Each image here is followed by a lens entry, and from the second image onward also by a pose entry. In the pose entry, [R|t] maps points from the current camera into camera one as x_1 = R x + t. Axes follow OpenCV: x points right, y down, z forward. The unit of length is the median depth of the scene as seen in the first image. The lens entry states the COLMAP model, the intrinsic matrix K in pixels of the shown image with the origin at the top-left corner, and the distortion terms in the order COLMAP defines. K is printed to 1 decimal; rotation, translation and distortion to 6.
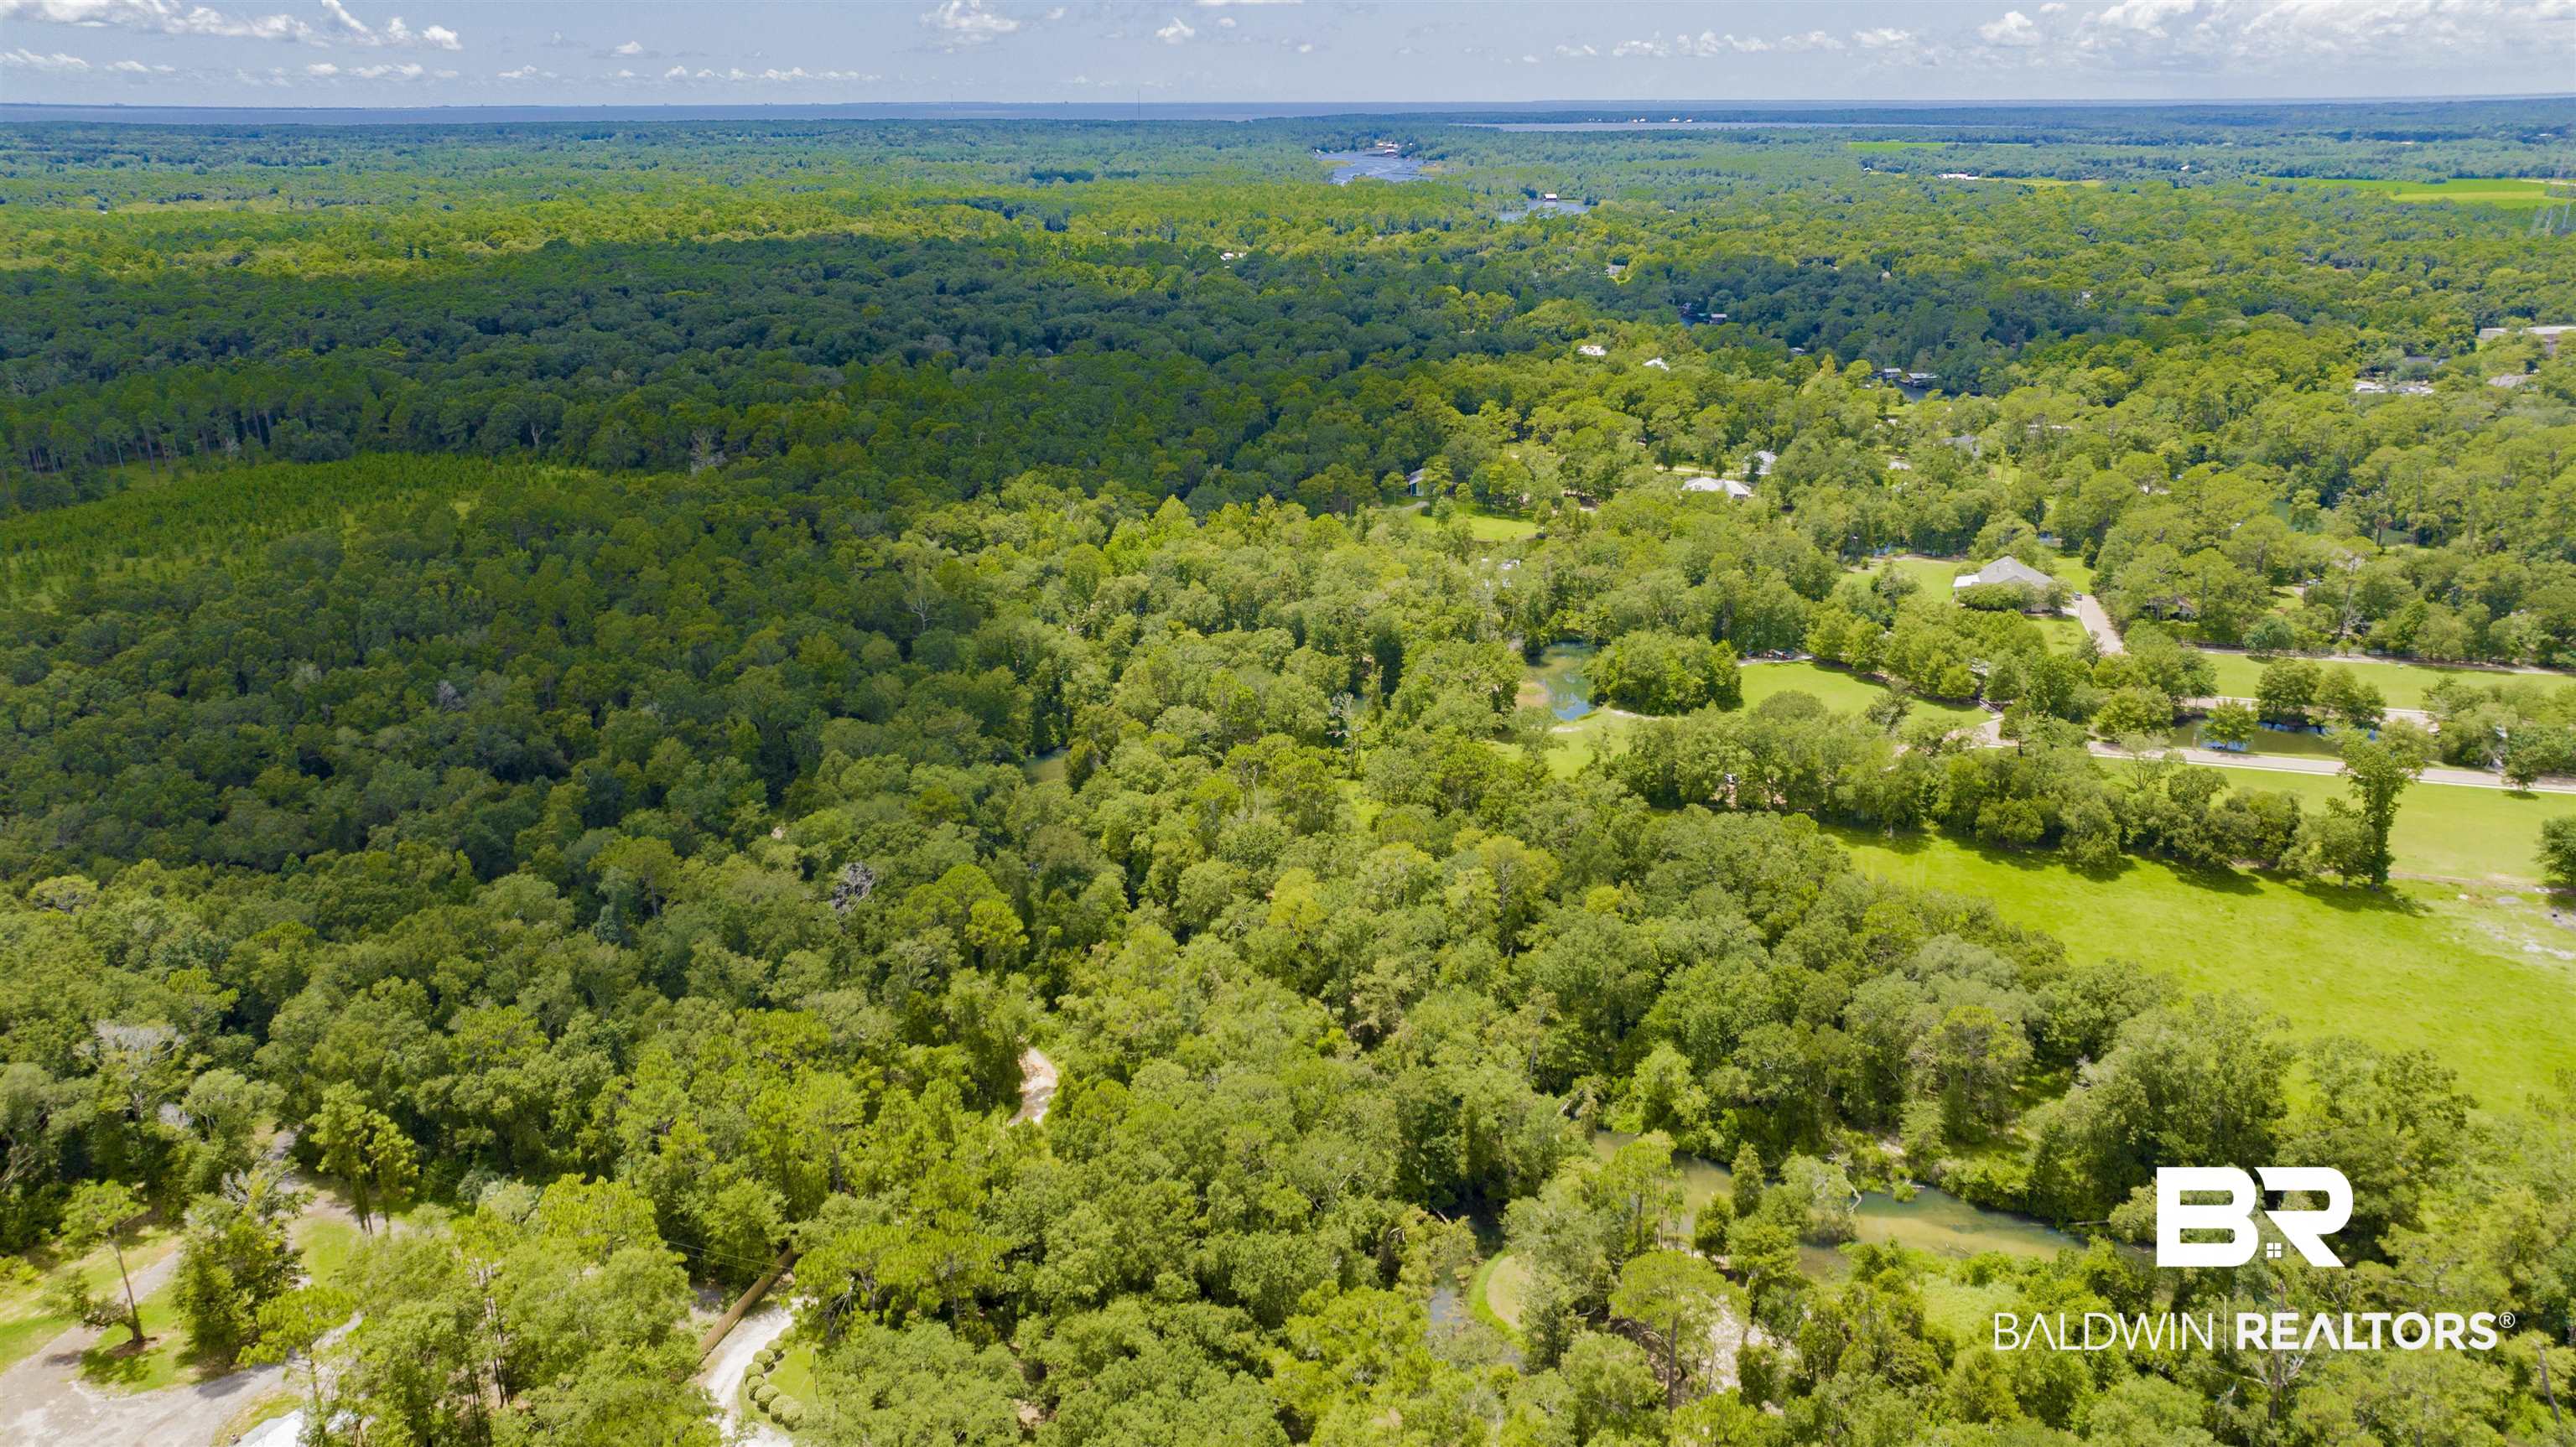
lens RADIAL K [[1830.3, 0, 1283.6], [0, 1830.3, 736.8], [0, 0, 1]] dist [-0.036395, 0.058414]
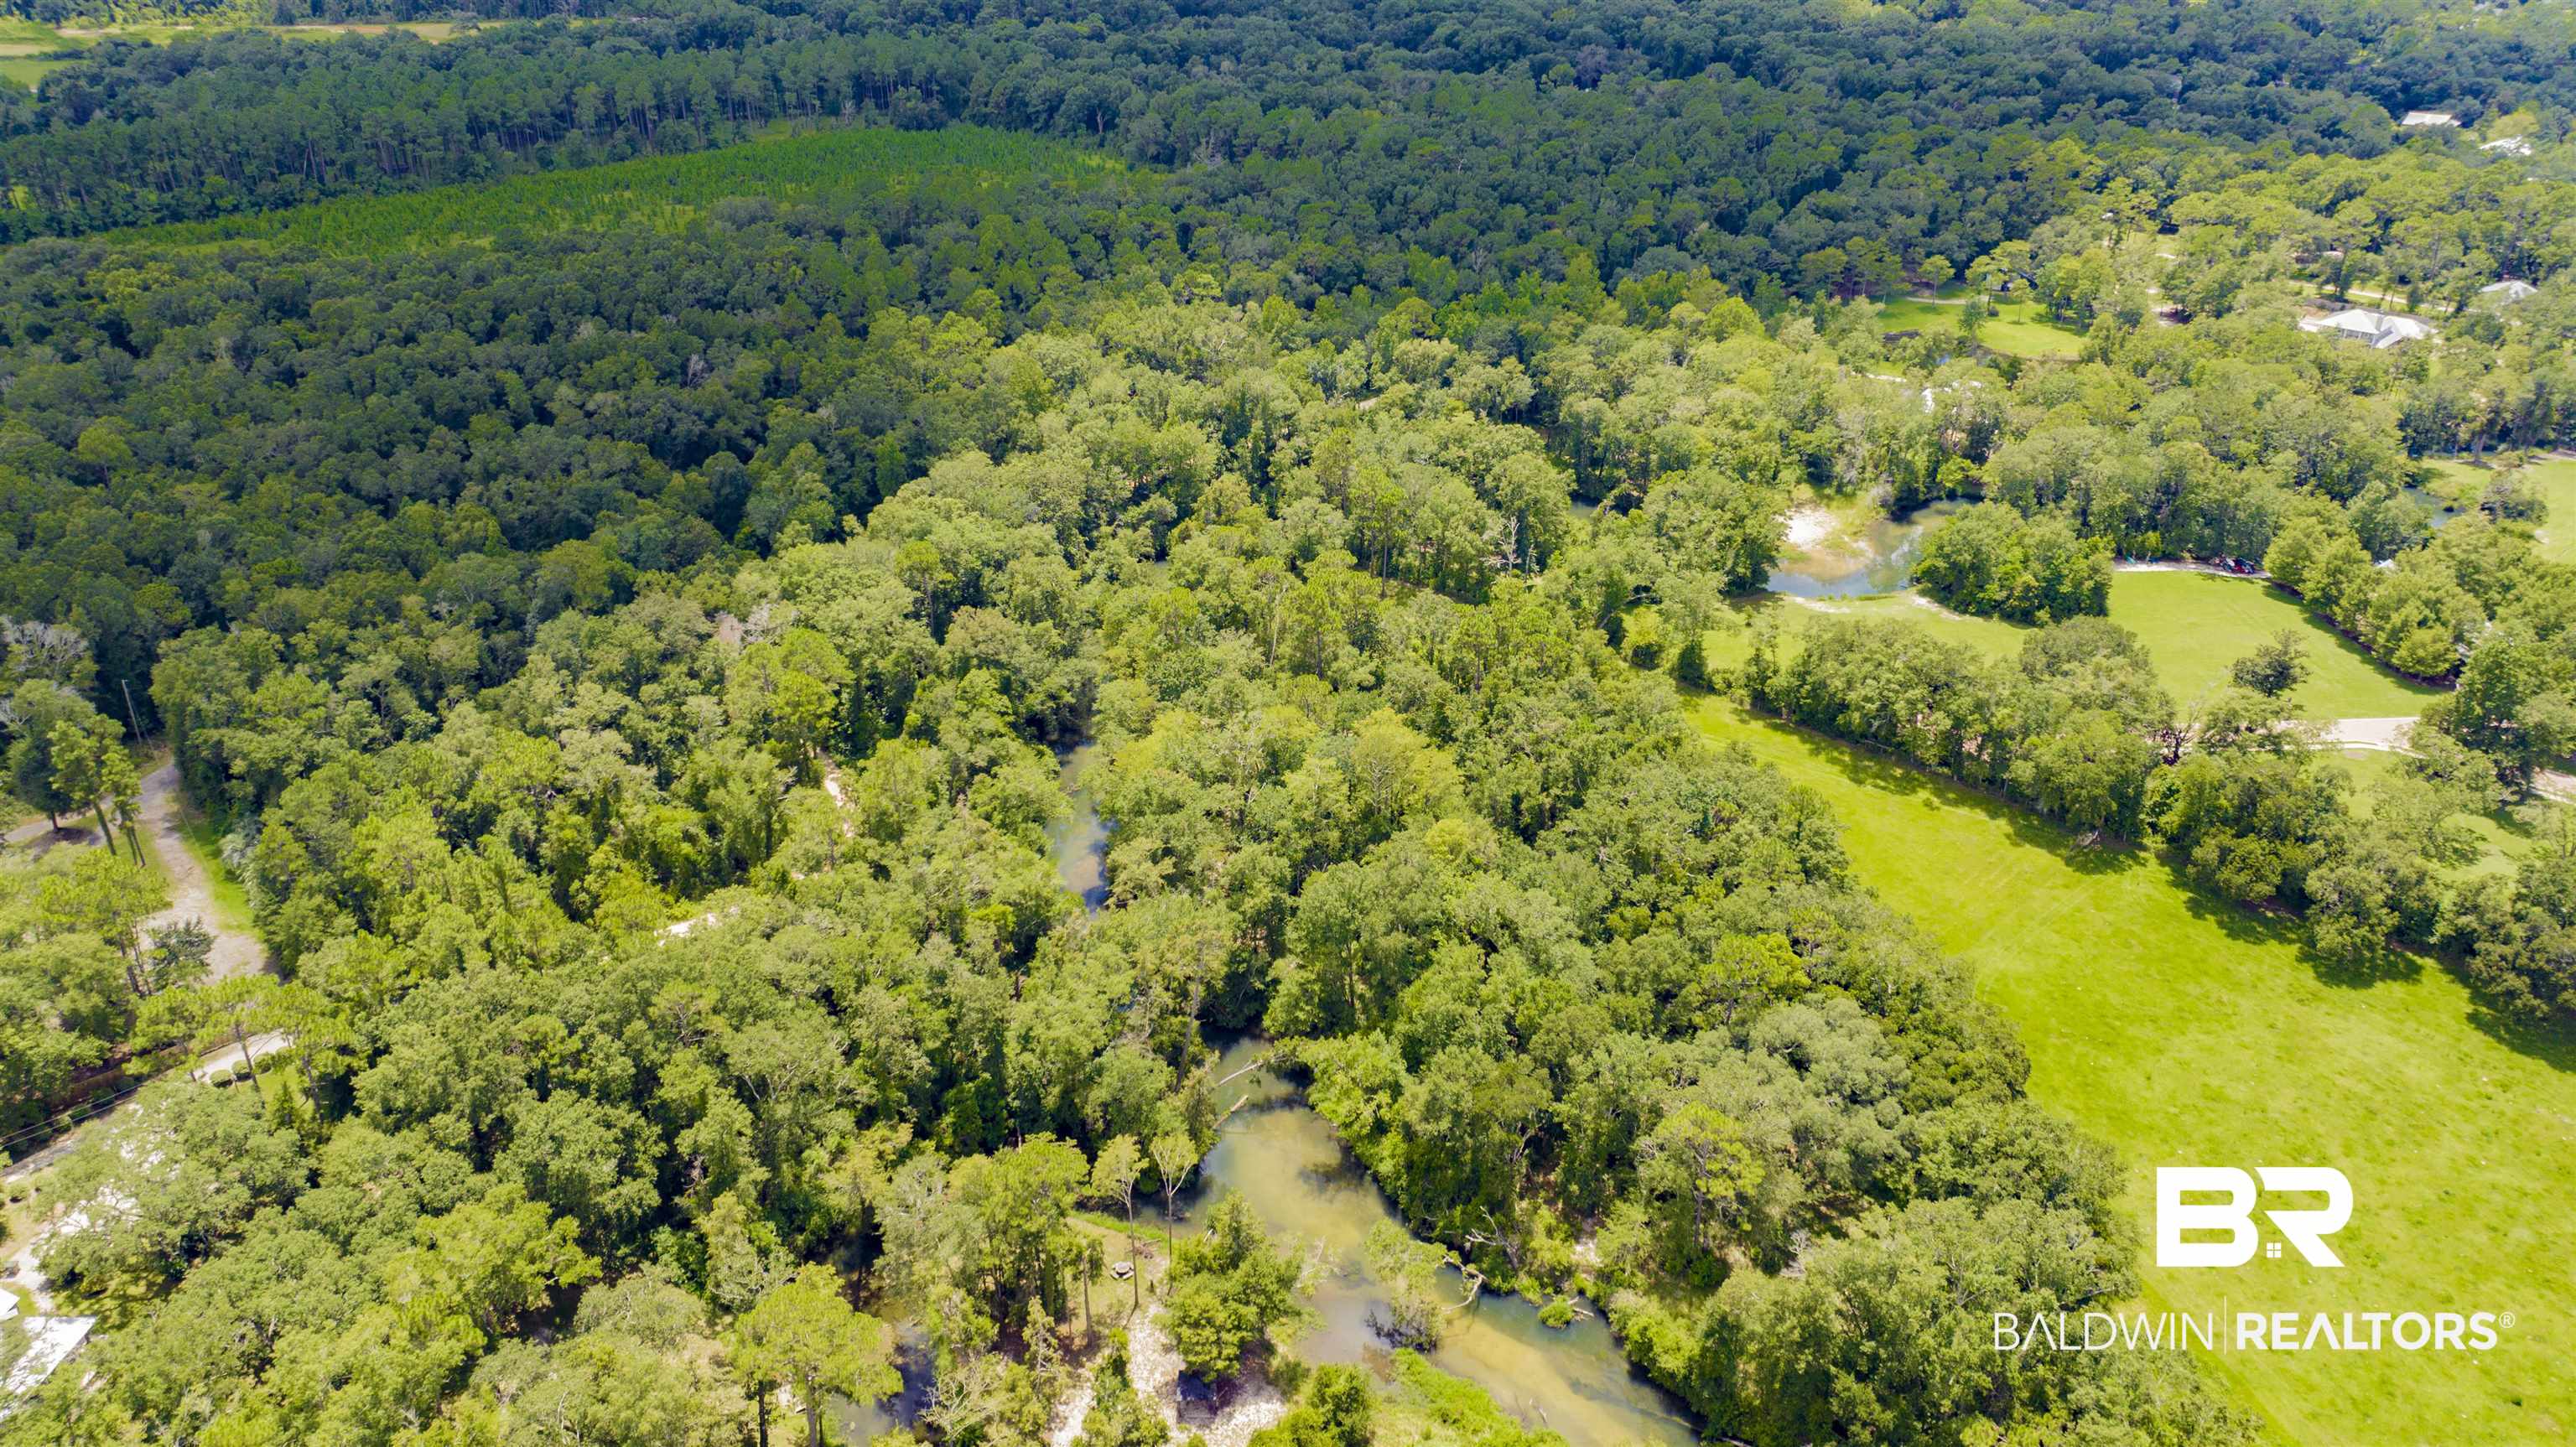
lens RADIAL K [[1830.3, 0, 1274.7], [0, 1830.3, 726.5], [0, 0, 1]] dist [-0.036395, 0.058414]
pose [[0.875683, 0.224389, -0.427585, 0.241523], [-0.160184, 0.970322, 0.181155, -0.048815], [0.455545, -0.090142, 0.885637, 0.144645]]
